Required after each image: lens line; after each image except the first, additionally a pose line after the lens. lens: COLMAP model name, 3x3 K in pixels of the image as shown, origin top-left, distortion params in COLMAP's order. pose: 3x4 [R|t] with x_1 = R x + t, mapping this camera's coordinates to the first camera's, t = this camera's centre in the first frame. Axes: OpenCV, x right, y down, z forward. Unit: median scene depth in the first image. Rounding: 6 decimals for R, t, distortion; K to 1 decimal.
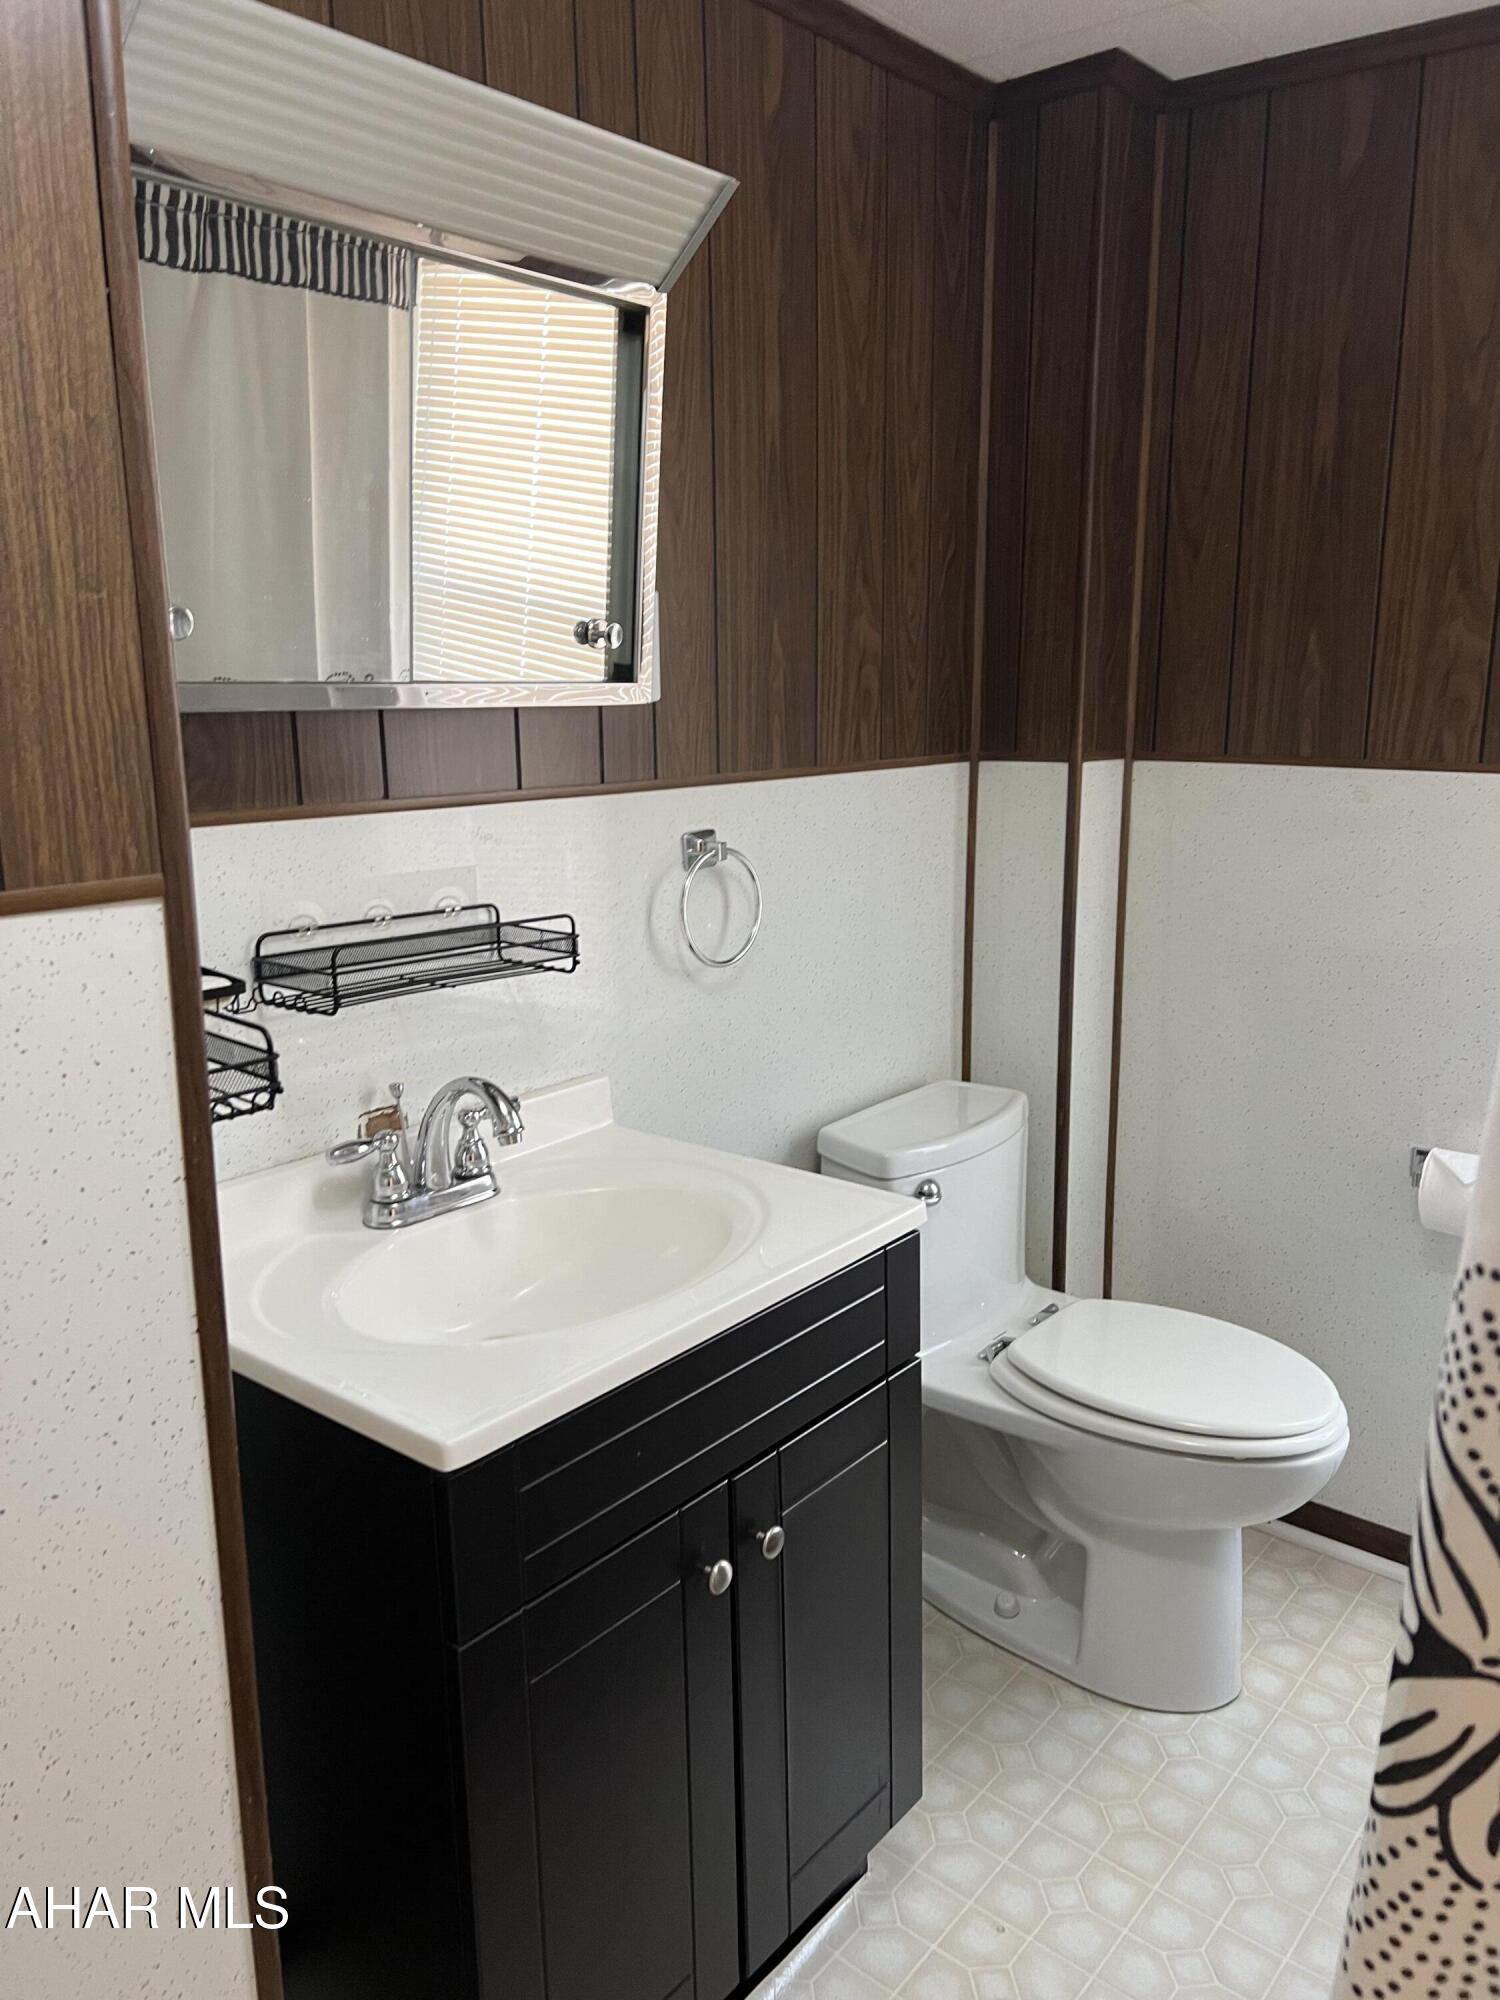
lens RADIAL K [[1503.6, 0, 765.0], [0, 1503.6, 1029.5], [0, 0, 1]] dist [0.058053, -0.061953]
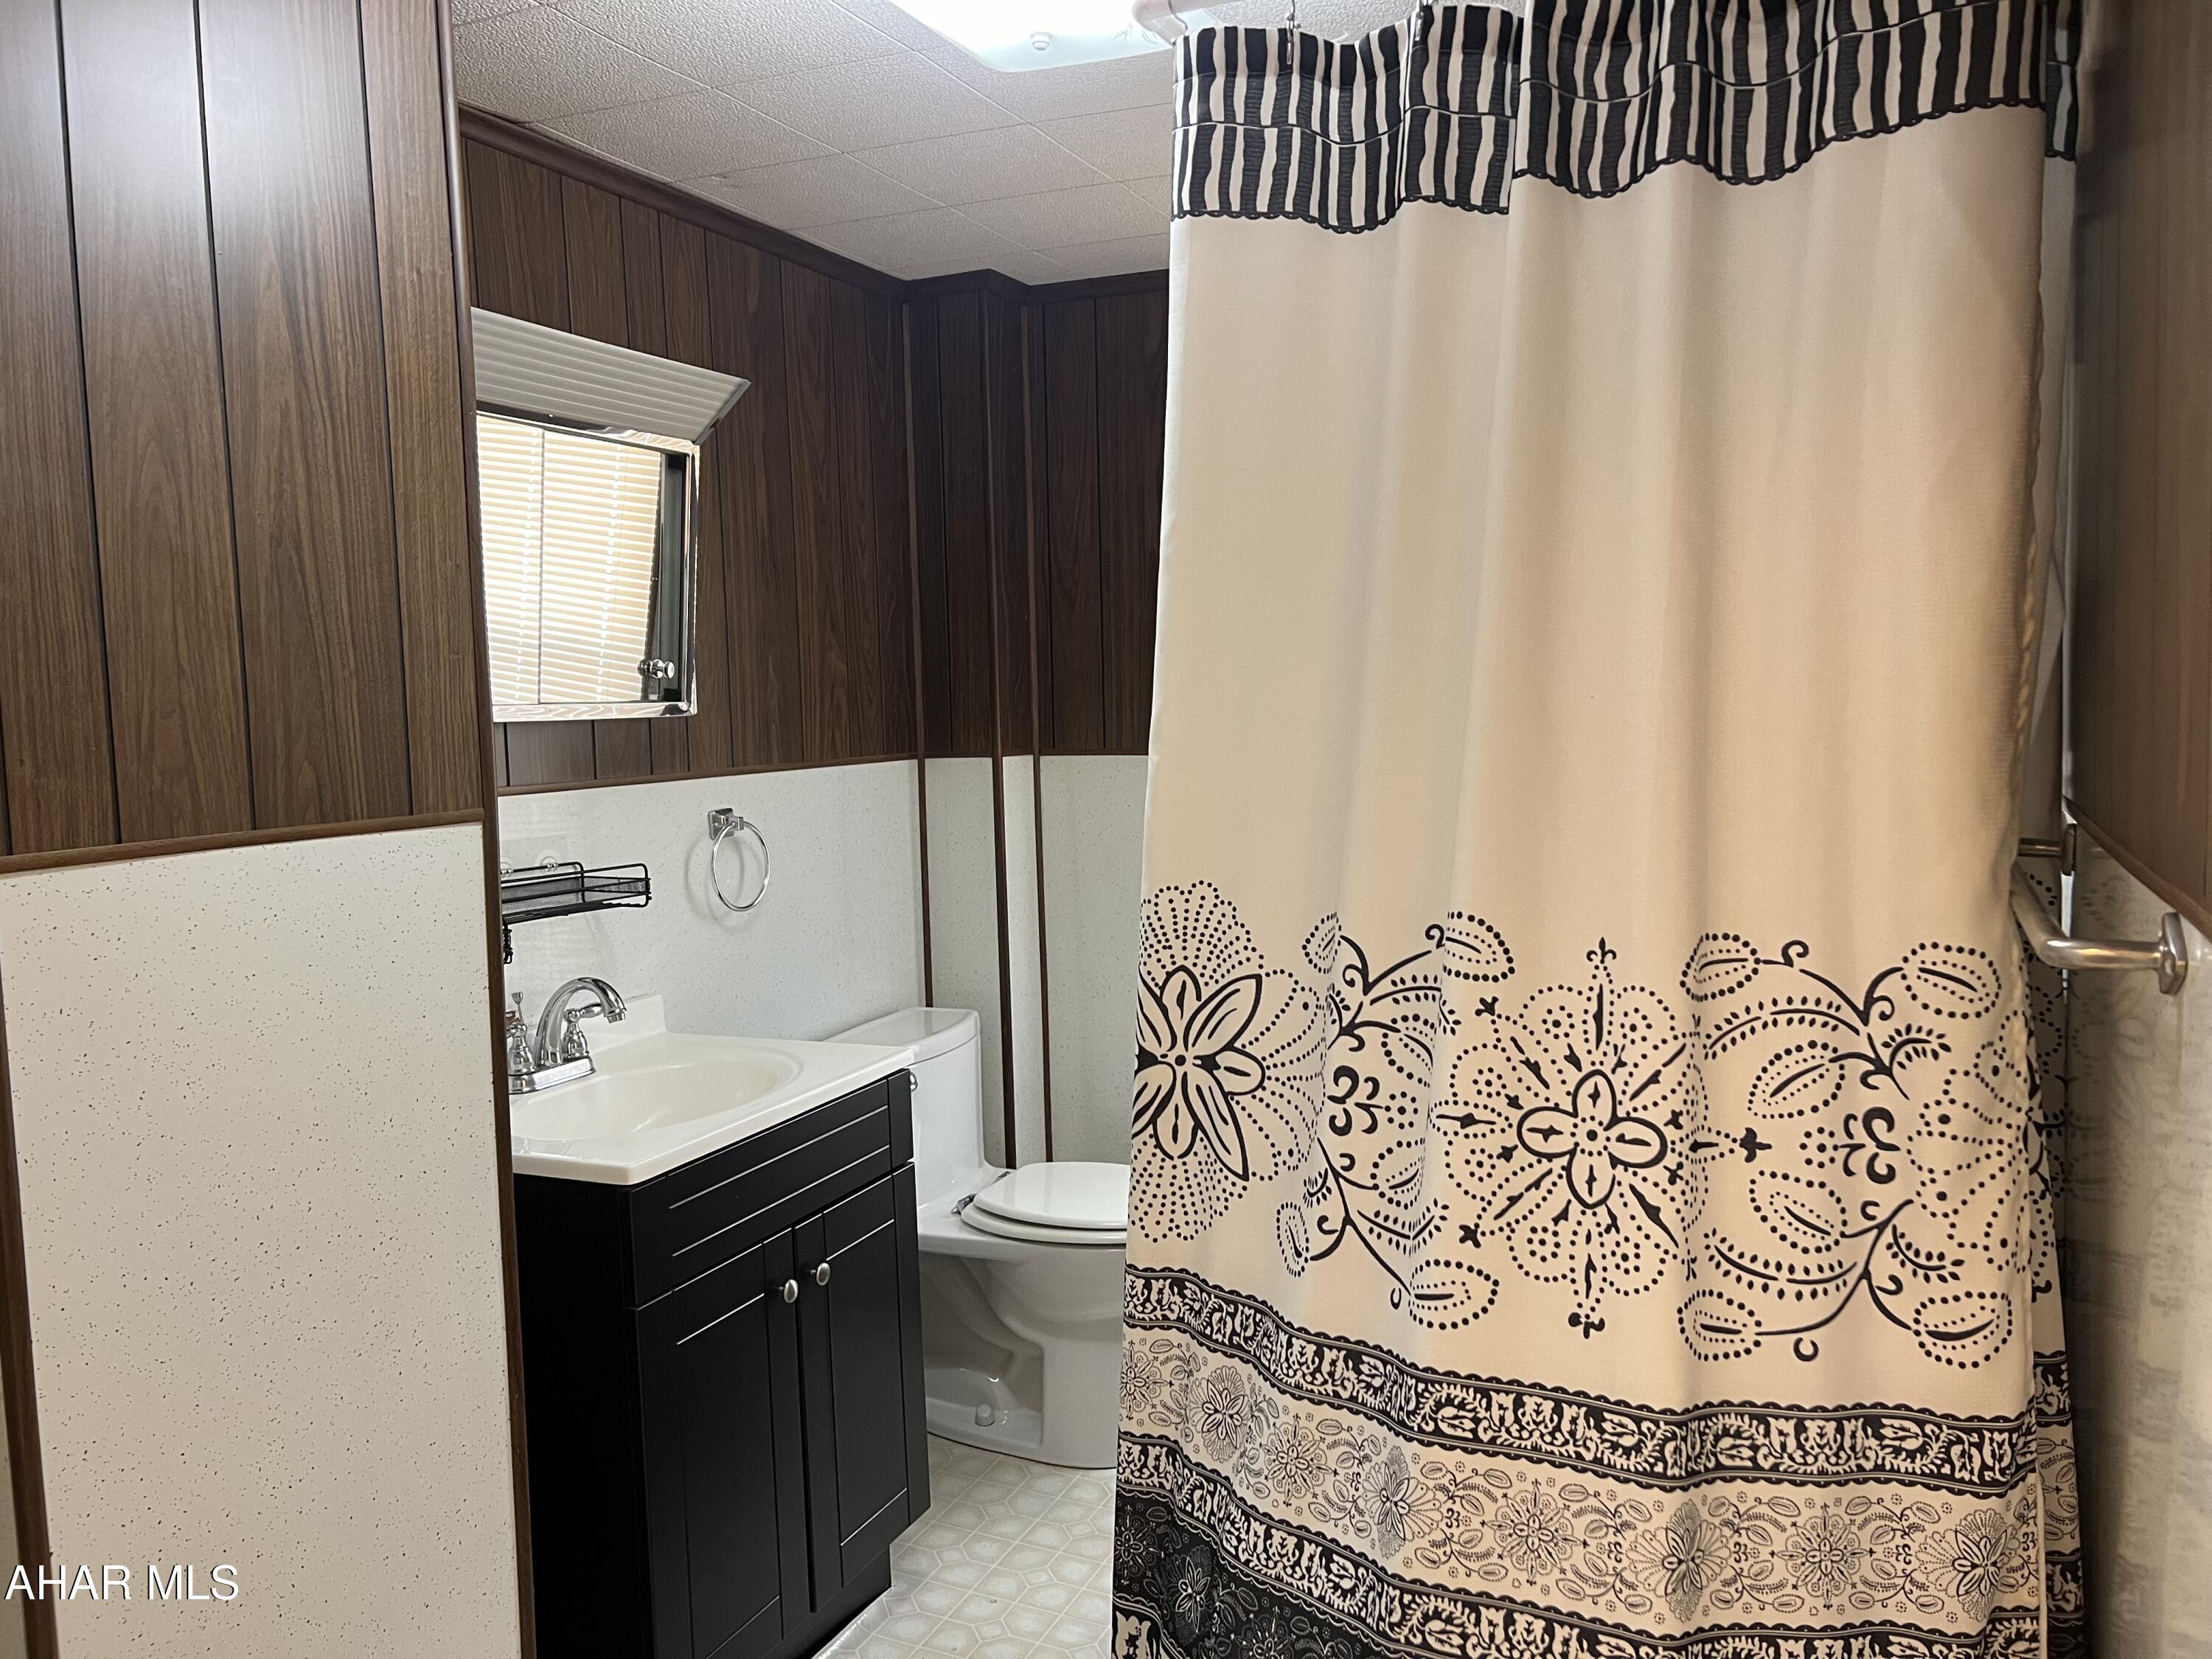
lens RADIAL K [[1663.0, 0, 1107.9], [0, 1663.0, 824.9], [0, 0, 1]] dist [0.058053, -0.061953]
pose [[0.965726, -0.036119, 0.257040, -0.091443], [0.075271, 0.986688, -0.144156, 0.117373], [-0.248411, 0.158562, 0.955589, -0.483165]]
